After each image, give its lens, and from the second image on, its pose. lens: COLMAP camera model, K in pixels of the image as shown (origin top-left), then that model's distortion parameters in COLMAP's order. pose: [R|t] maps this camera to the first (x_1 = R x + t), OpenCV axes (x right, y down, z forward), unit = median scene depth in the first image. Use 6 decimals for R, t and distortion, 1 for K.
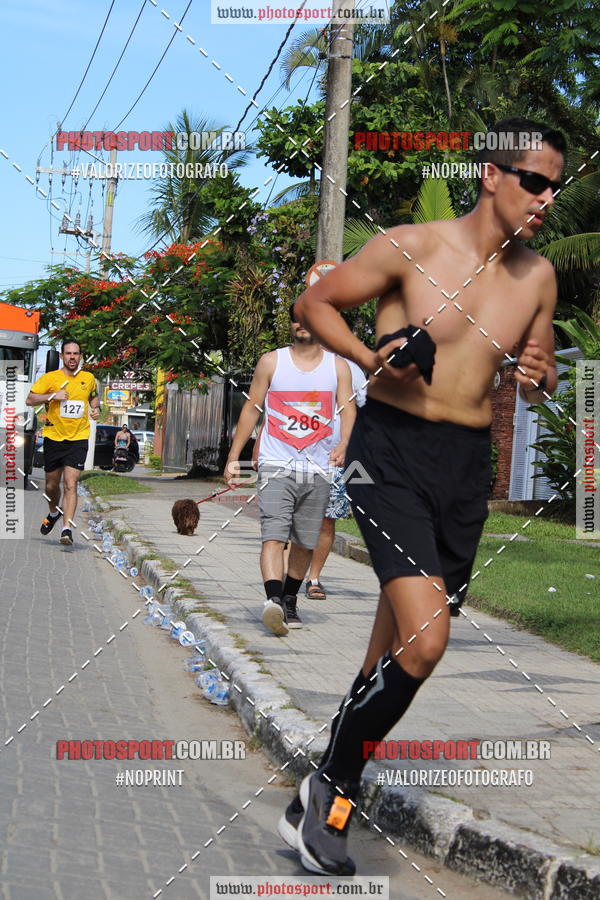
lens RADIAL K [[2142.1, 0, 297.1], [0, 2142.1, 451.2], [0, 0, 1]] dist [0.091554, 0.000000]
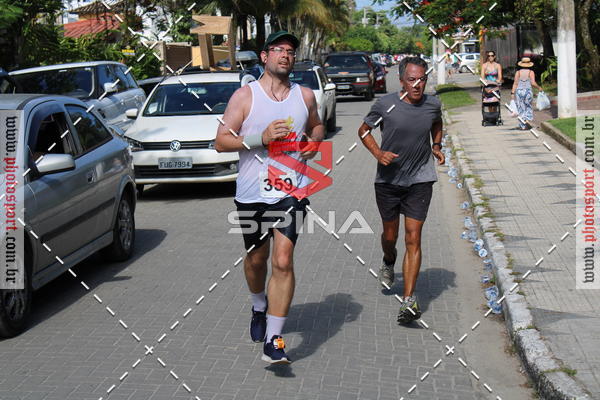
lens RADIAL K [[1205.1, 0, 305.4], [0, 1205.1, 201.0], [0, 0, 1]] dist [0.034402, 0.000000]
pose [[0.969729, -0.073202, -0.232952, 0.041815], [0.107207, 0.984777, 0.136826, -0.106727], [0.219389, -0.157659, 0.962815, 0.002139]]
